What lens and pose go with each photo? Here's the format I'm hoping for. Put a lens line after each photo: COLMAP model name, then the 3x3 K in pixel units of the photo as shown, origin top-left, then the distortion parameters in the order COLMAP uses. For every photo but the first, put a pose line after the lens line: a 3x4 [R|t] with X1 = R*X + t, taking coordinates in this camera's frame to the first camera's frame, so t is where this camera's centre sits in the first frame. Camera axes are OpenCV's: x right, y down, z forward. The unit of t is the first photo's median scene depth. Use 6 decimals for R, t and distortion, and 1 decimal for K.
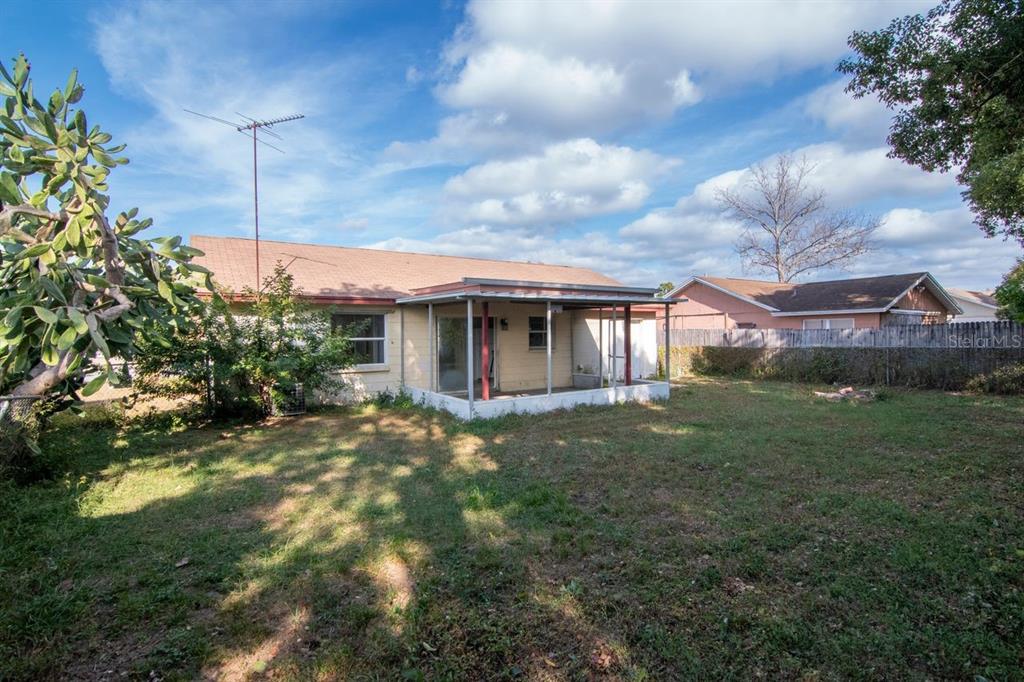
lens RADIAL K [[506.2, 0, 517.5], [0, 506.2, 322.9], [0, 0, 1]] dist [-0.011028, -0.000613]
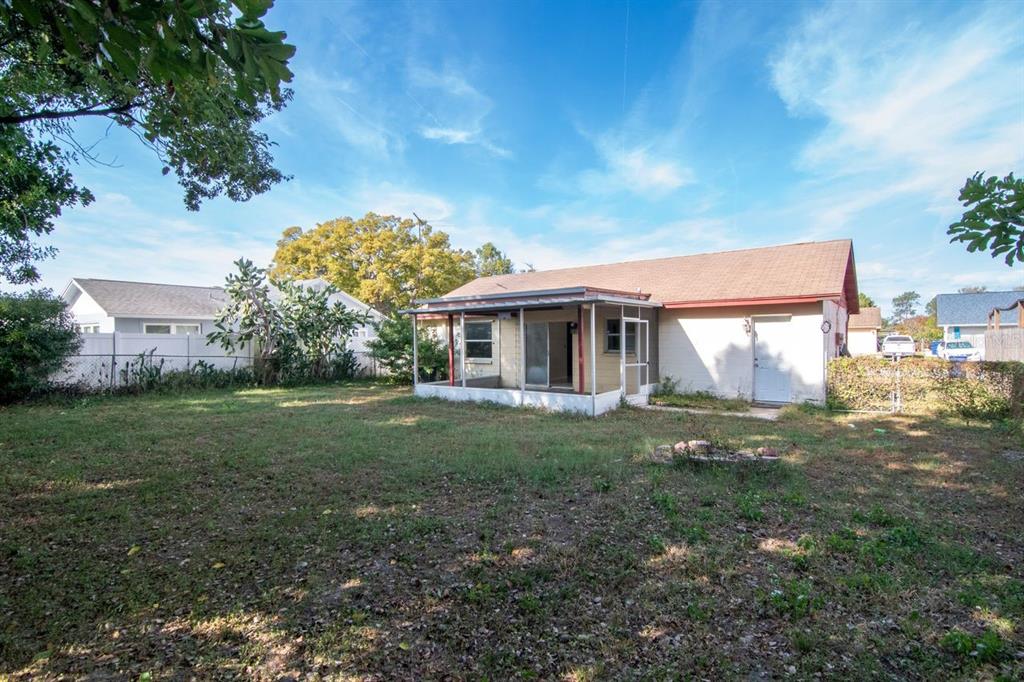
lens RADIAL K [[500.4, 0, 512.0], [0, 500.4, 341.0], [0, 0, 1]] dist [-0.011844, -0.001045]
pose [[0.336876, 0.009034, -0.941506, 0.981434], [0.028092, 0.999412, 0.019641, 0.004942], [0.941130, -0.033066, 0.336425, 0.551988]]
